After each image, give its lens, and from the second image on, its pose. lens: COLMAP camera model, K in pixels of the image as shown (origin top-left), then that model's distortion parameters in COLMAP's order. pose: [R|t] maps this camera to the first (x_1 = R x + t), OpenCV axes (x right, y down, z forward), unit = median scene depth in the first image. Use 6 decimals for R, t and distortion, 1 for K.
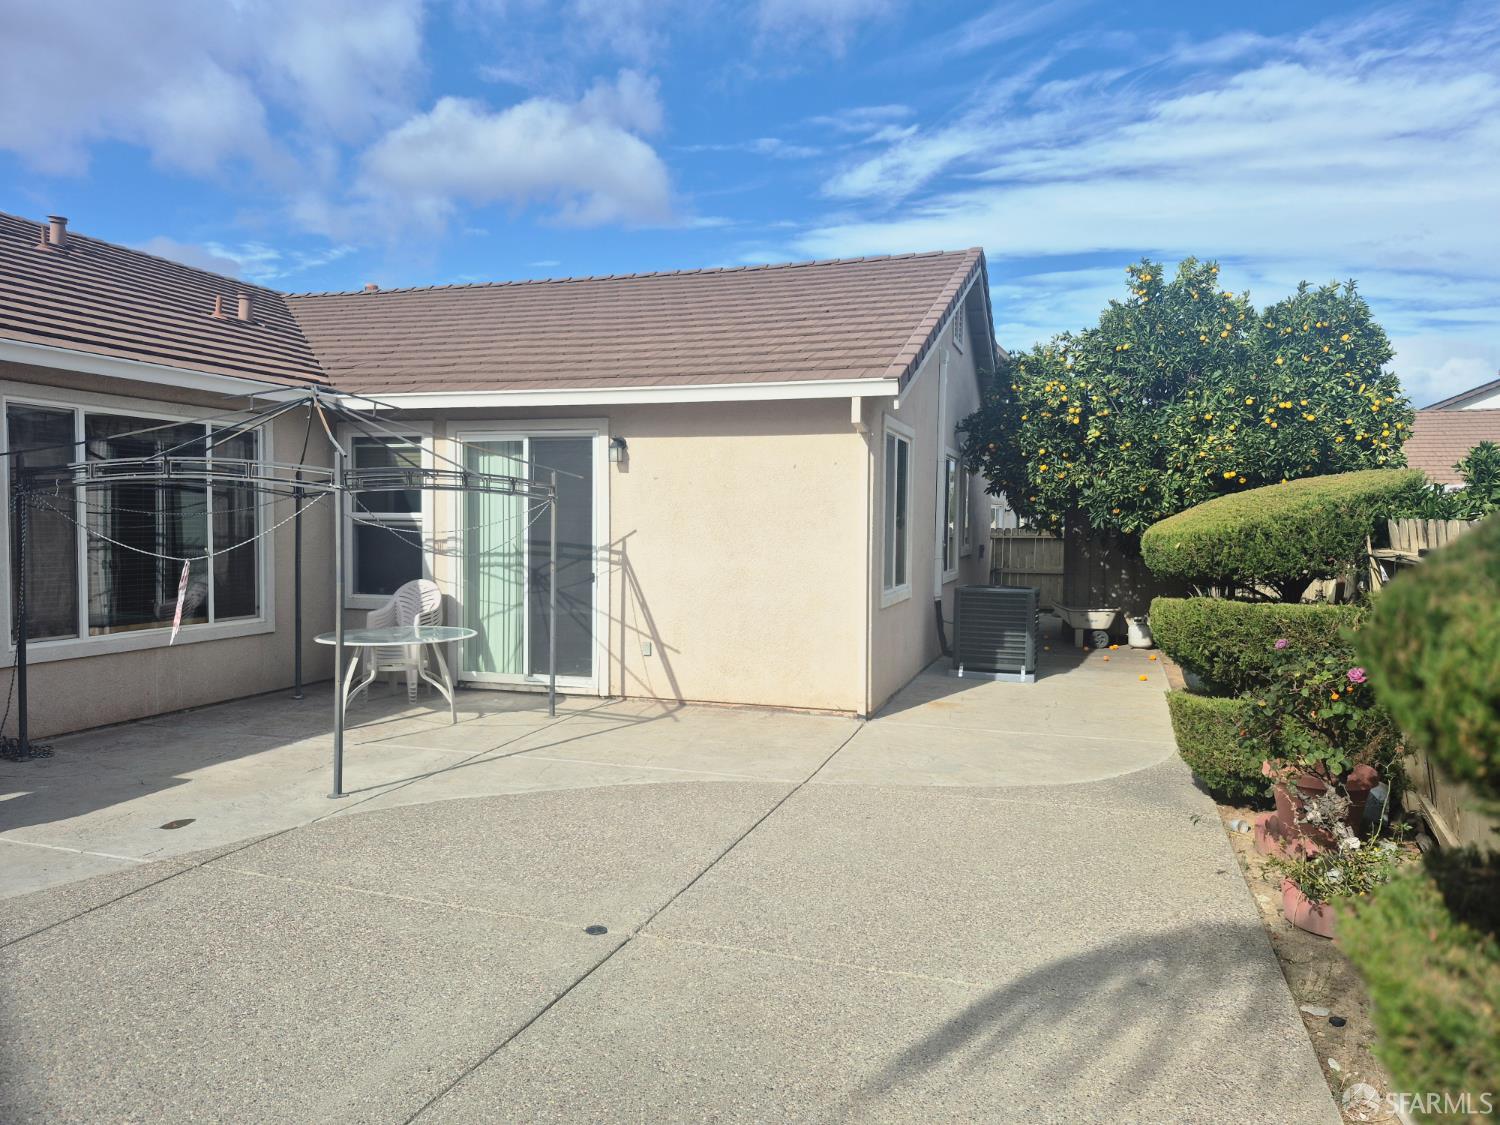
lens RADIAL K [[1035.7, 0, 714.7], [0, 1035.7, 560.3], [0, 0, 1]] dist [0.044399, -0.042011]
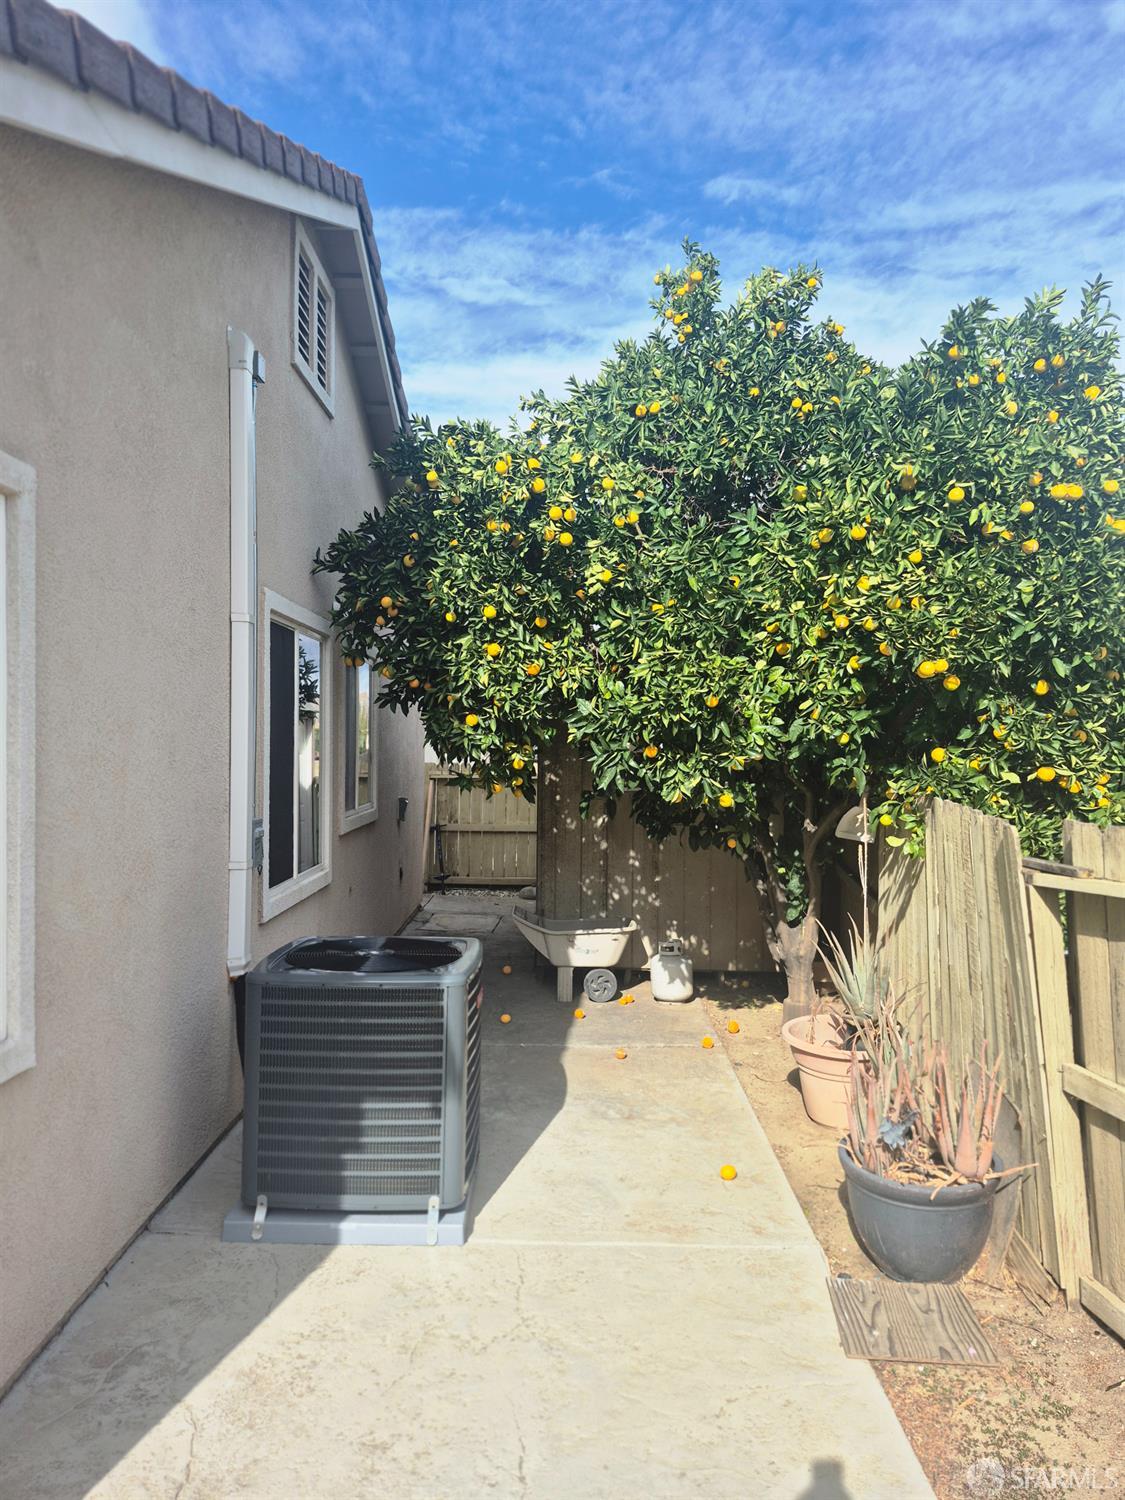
lens RADIAL K [[1035.7, 0, 524.3], [0, 1035.7, 781.4], [0, 0, 1]] dist [0.044399, -0.042011]
pose [[0.951318, -0.004535, 0.308177, 0.194938], [0.002936, 0.999980, 0.005653, -0.036113], [-0.308197, -0.004473, 0.951312, 0.584629]]
